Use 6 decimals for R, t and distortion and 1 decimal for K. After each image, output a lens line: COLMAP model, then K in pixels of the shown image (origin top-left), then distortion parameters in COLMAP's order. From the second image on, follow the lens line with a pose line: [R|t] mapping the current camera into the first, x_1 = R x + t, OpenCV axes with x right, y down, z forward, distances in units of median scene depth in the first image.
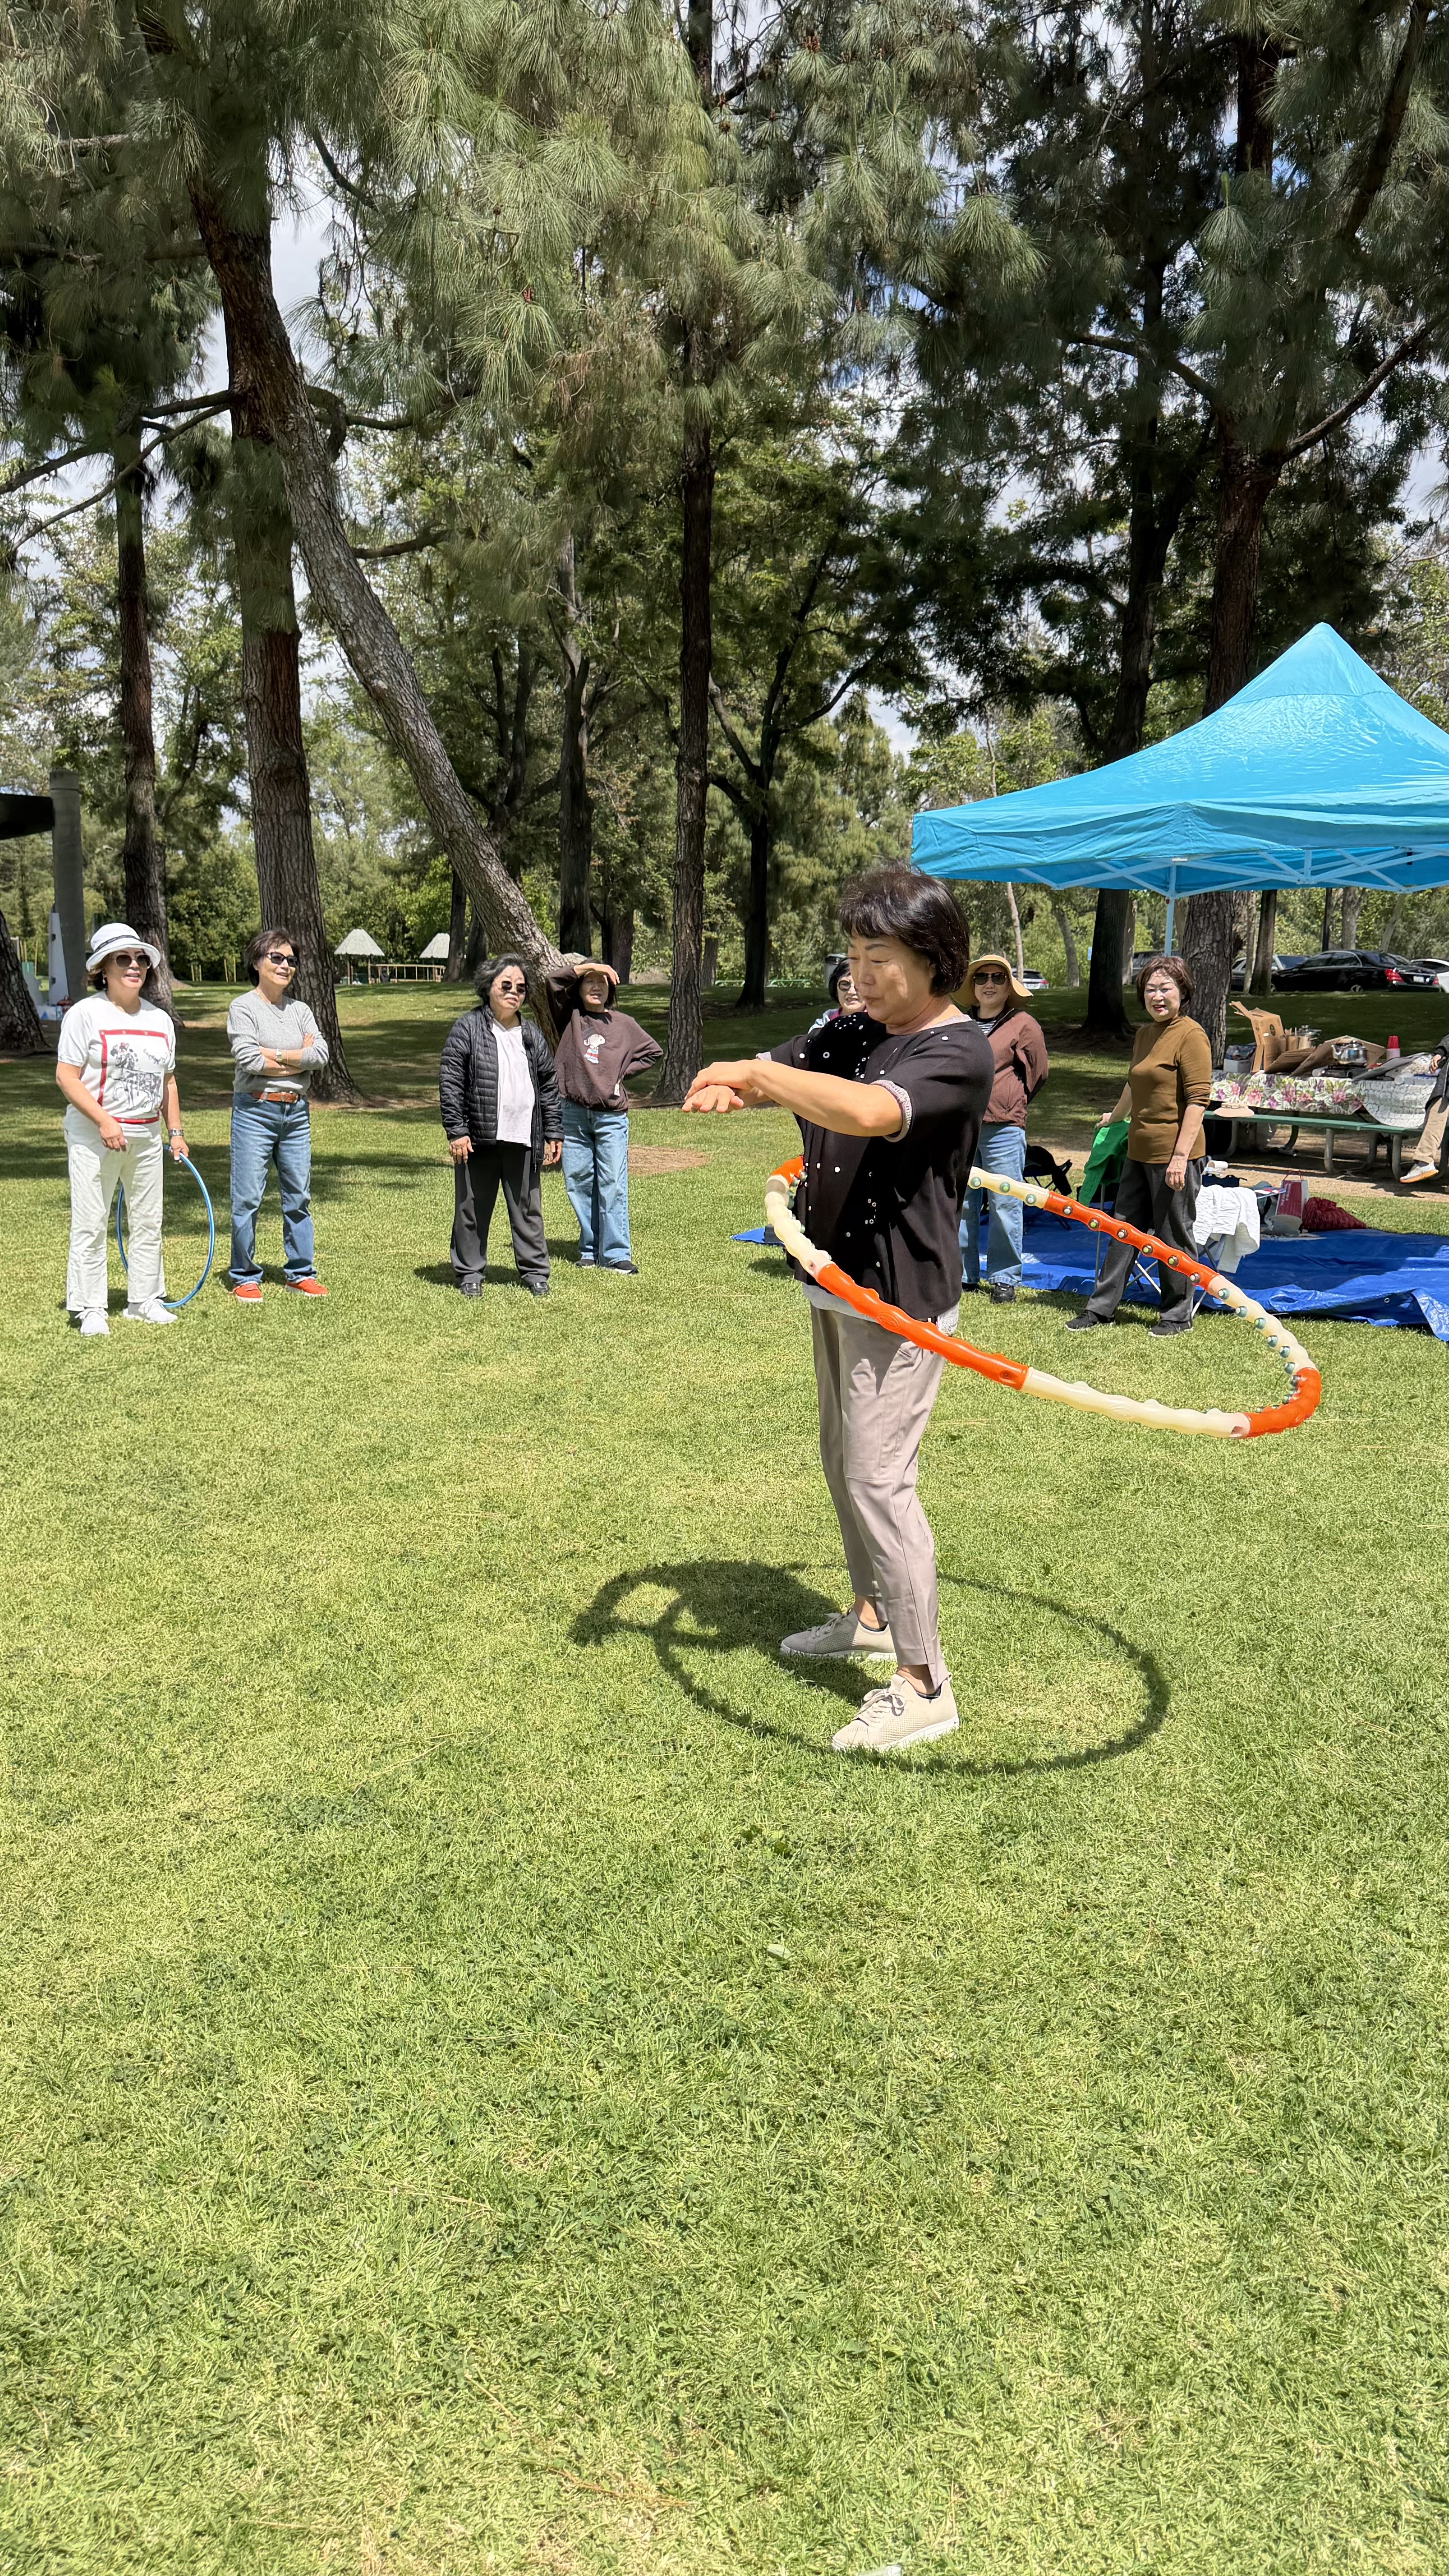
lens RADIAL K [[1792.6, 0, 727.7], [0, 1792.6, 1323.1], [0, 0, 1]] dist [0.124785, -0.229273]
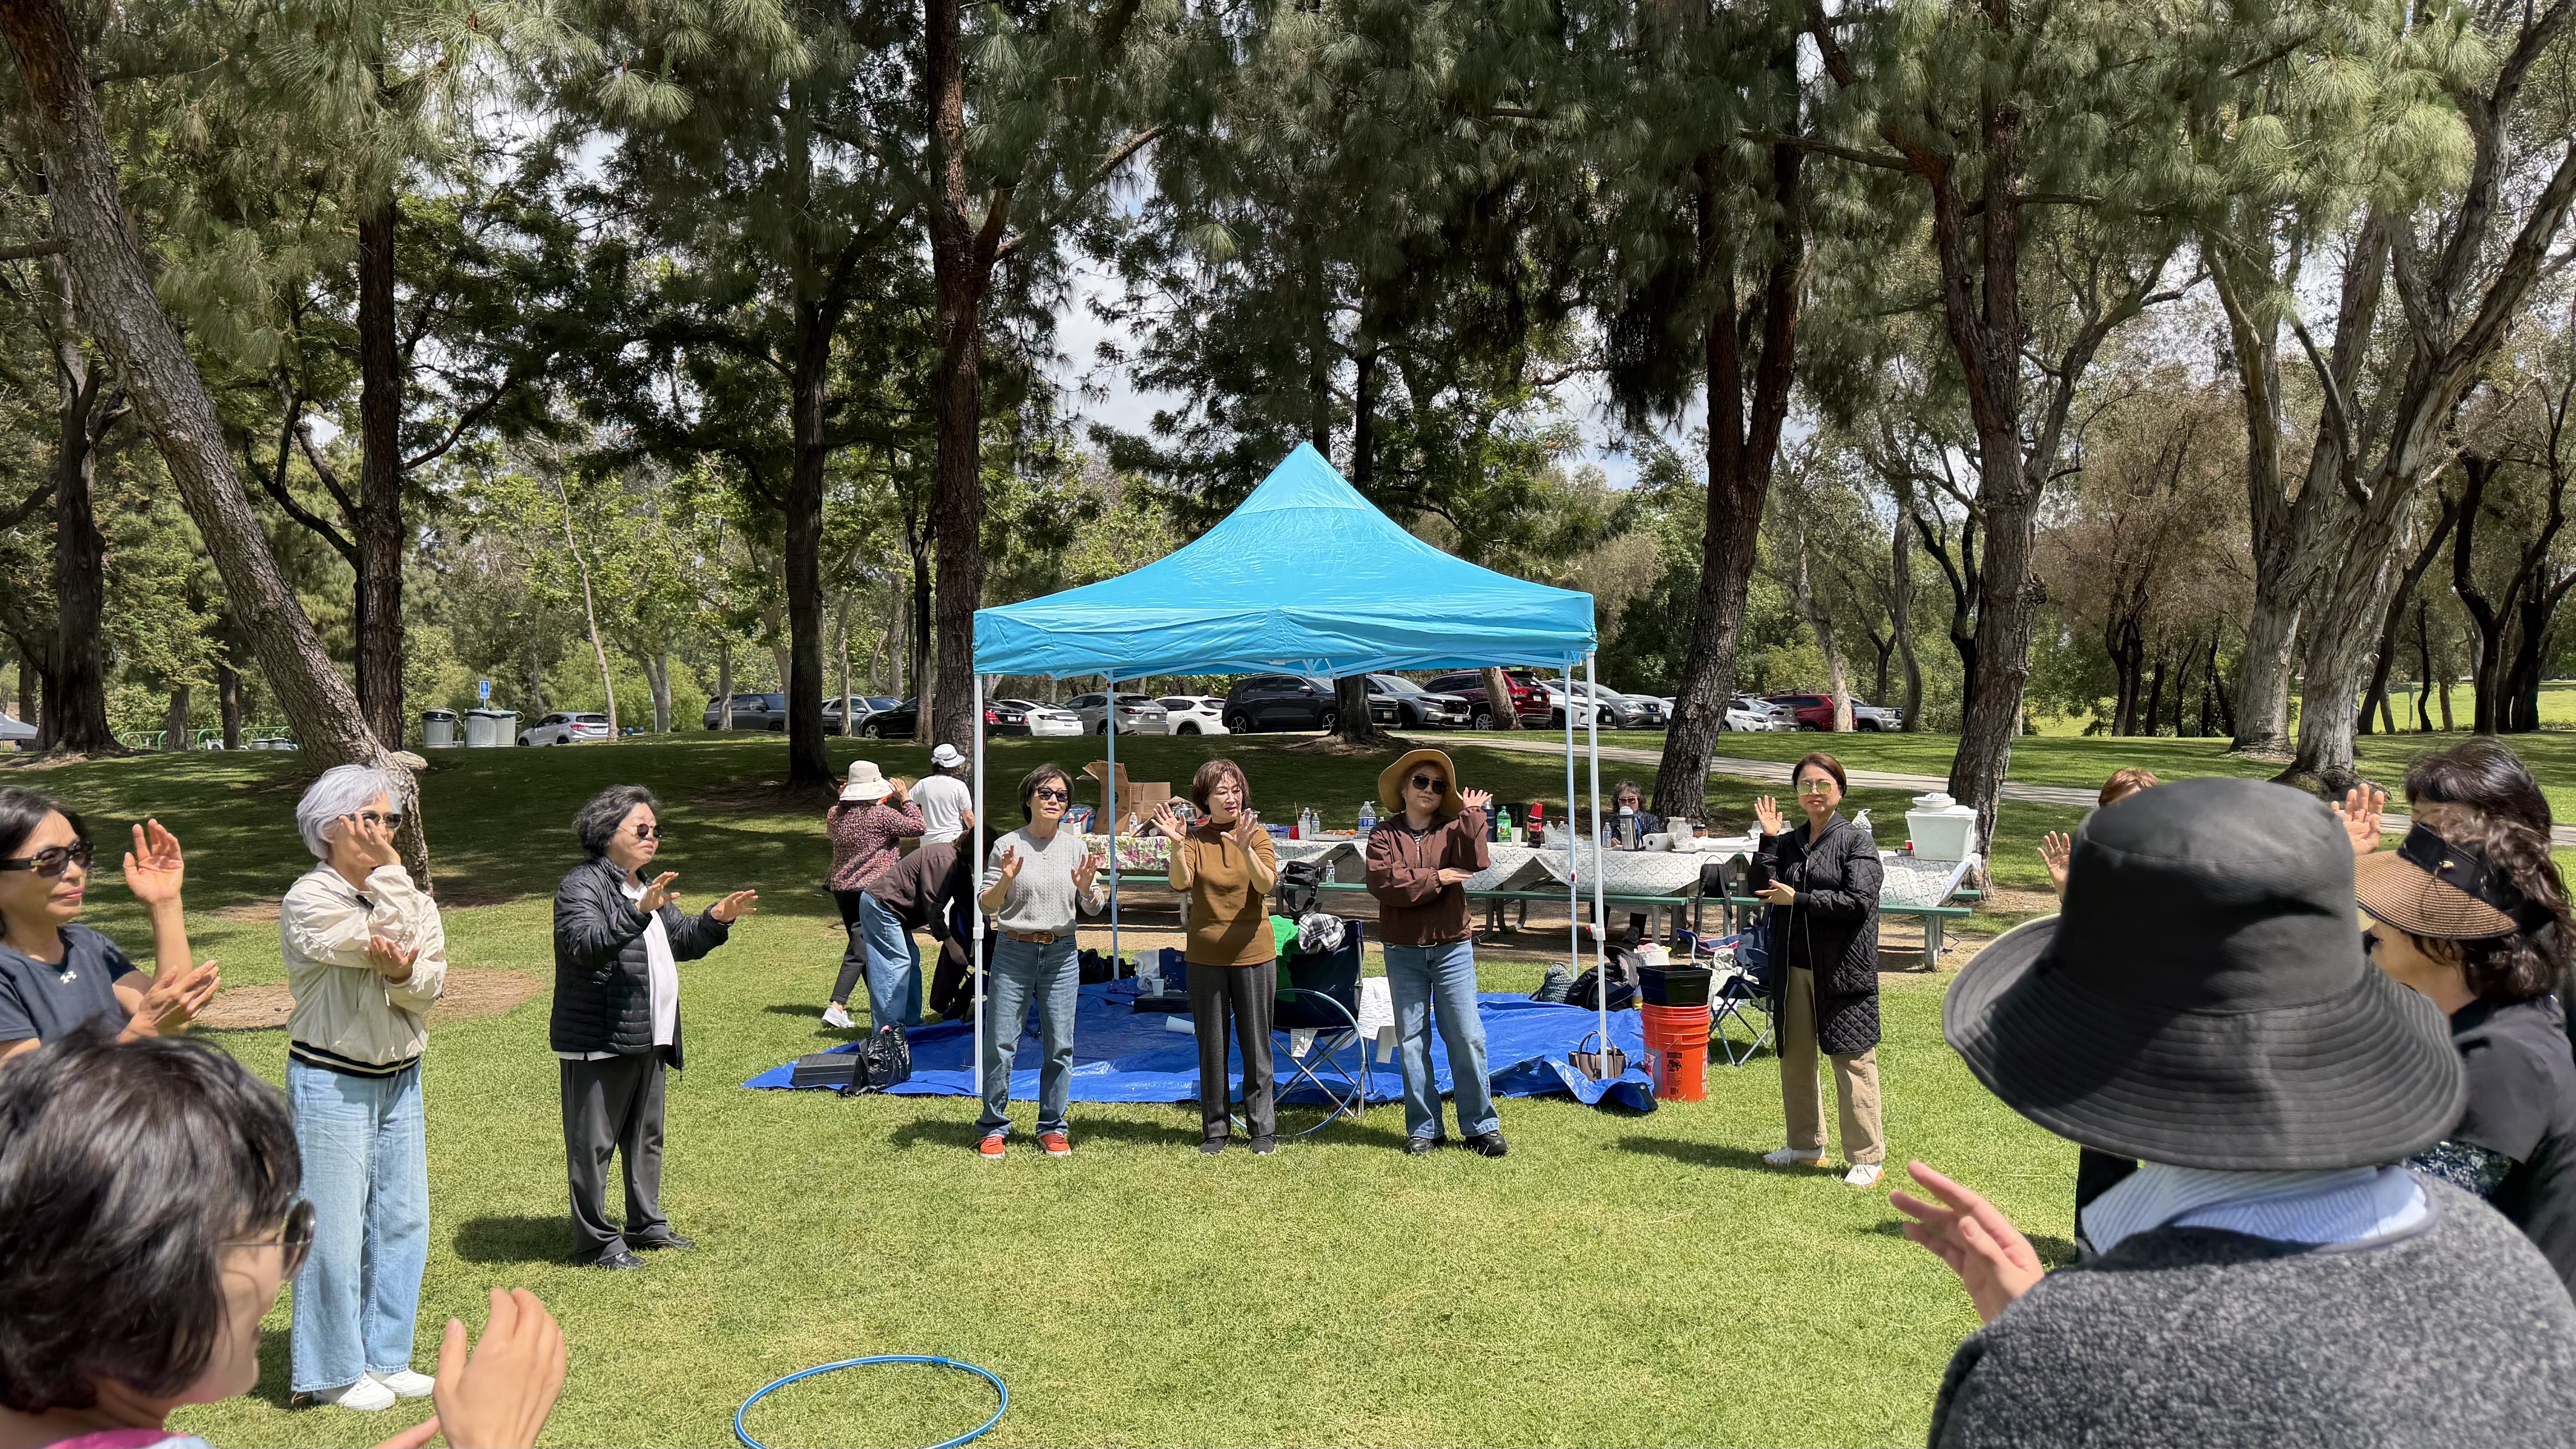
lens RADIAL K [[1792.6, 0, 1288.0], [0, 1792.6, 724.5], [0, 0, 1]] dist [0.124785, -0.229273]
pose [[0.829992, -0.035384, 0.556651, -0.110040], [0.131776, 0.982174, -0.134051, -0.029145], [-0.541985, 0.184615, 0.819860, 0.058405]]
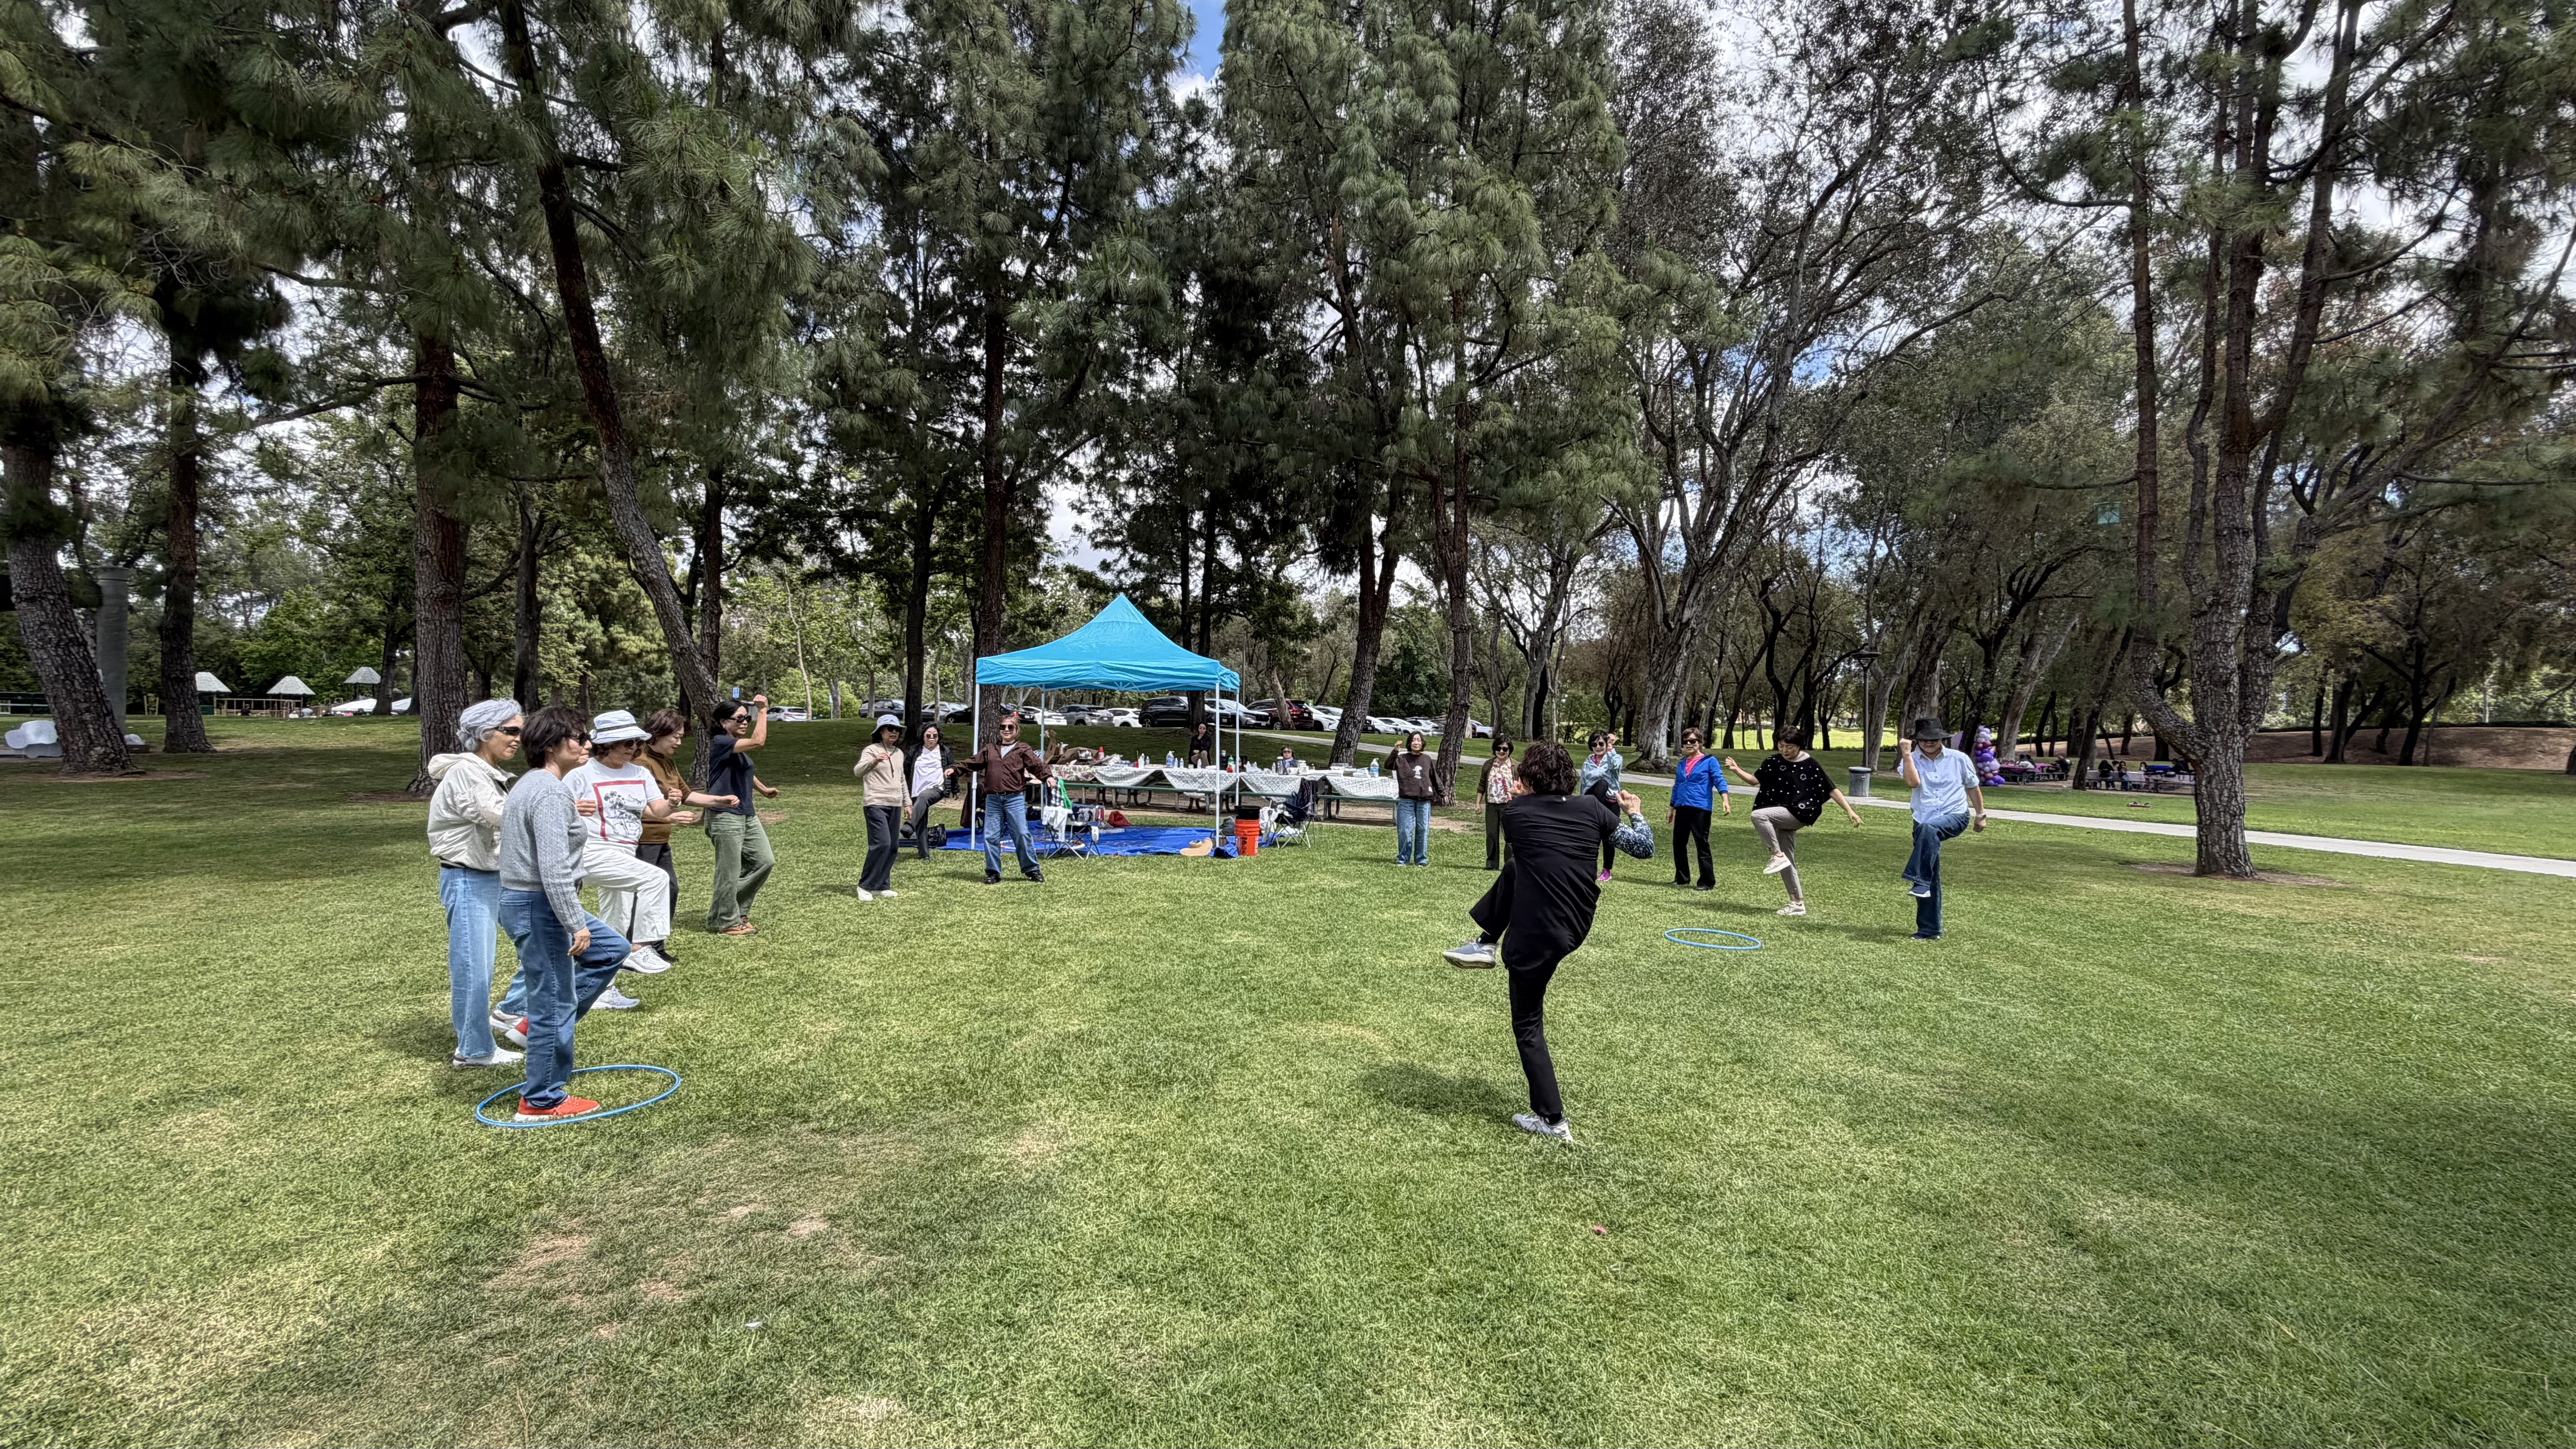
lens RADIAL K [[1082.2, 0, 1303.5], [0, 1082.2, 732.4], [0, 0, 1]] dist [0.000470, -0.000008]
pose [[0.781767, -0.010114, 0.623489, -0.177301], [0.111707, 0.985966, -0.124070, 0.014596], [-0.613484, 0.166642, 0.771925, -0.139656]]
